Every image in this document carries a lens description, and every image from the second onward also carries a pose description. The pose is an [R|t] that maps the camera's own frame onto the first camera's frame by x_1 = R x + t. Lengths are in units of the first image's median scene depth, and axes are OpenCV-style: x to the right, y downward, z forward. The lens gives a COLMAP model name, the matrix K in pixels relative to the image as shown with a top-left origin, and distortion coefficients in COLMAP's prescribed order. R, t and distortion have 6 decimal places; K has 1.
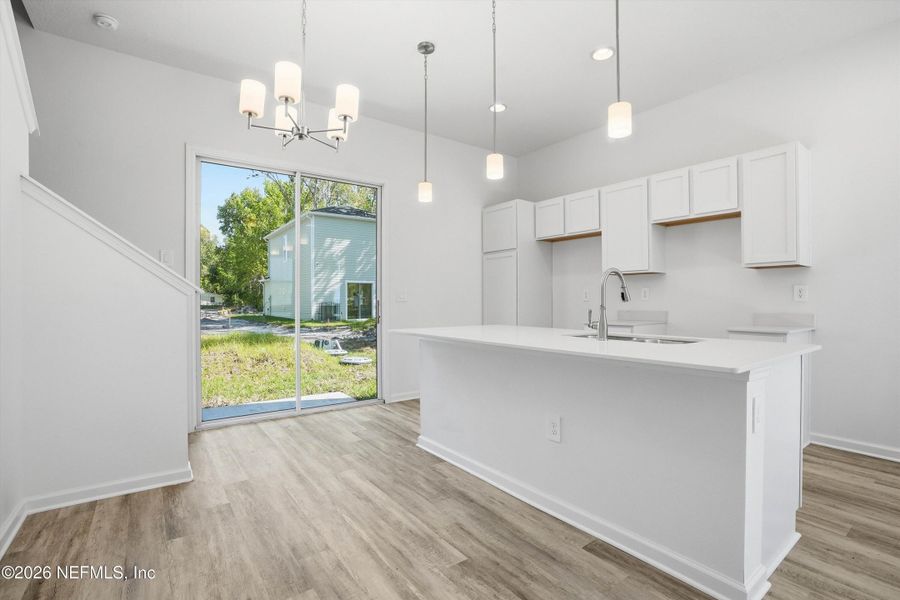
lens RADIAL K [[425.4, 0, 438.3], [0, 425.4, 299.3], [0, 0, 1]] dist [-0.019358, 0.000295]
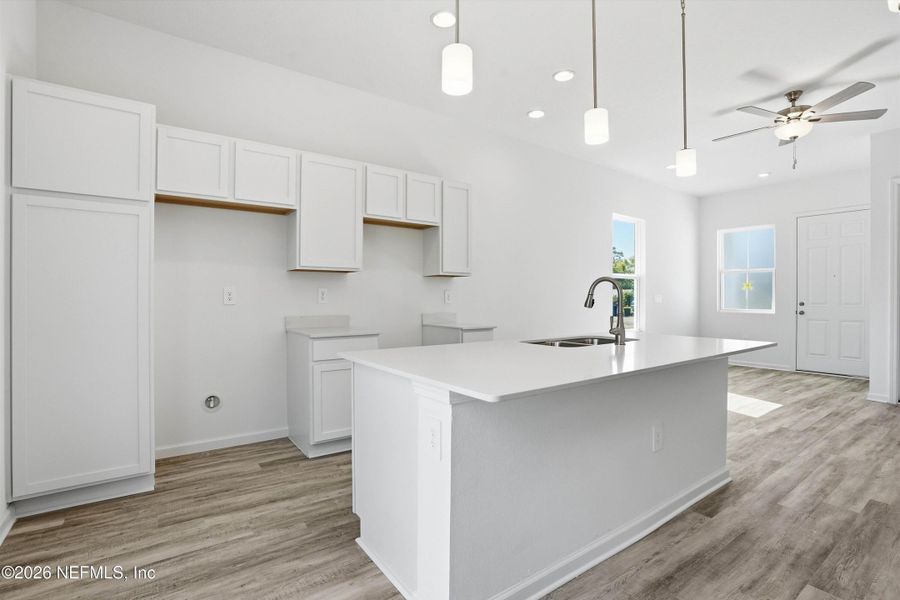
lens RADIAL K [[425.4, 0, 438.3], [0, 425.4, 299.3], [0, 0, 1]] dist [-0.019358, 0.000295]
pose [[-0.001769, -0.003649, 0.999992, -0.311165], [-0.001701, 0.999992, 0.003646, -0.007334], [-0.999997, -0.001695, -0.001775, 0.668074]]
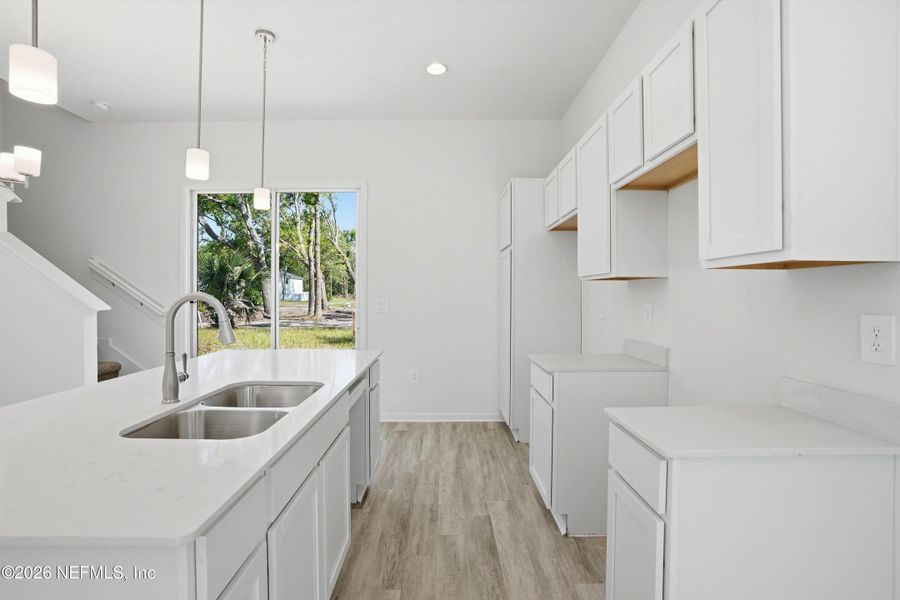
lens RADIAL K [[425.4, 0, 438.3], [0, 425.4, 299.3], [0, 0, 1]] dist [-0.019358, 0.000295]
pose [[0.813271, 0.001158, -0.581884, 0.508669], [0.001428, 0.999991, 0.003986, -0.030900], [0.581883, -0.004072, 0.813262, 0.323638]]
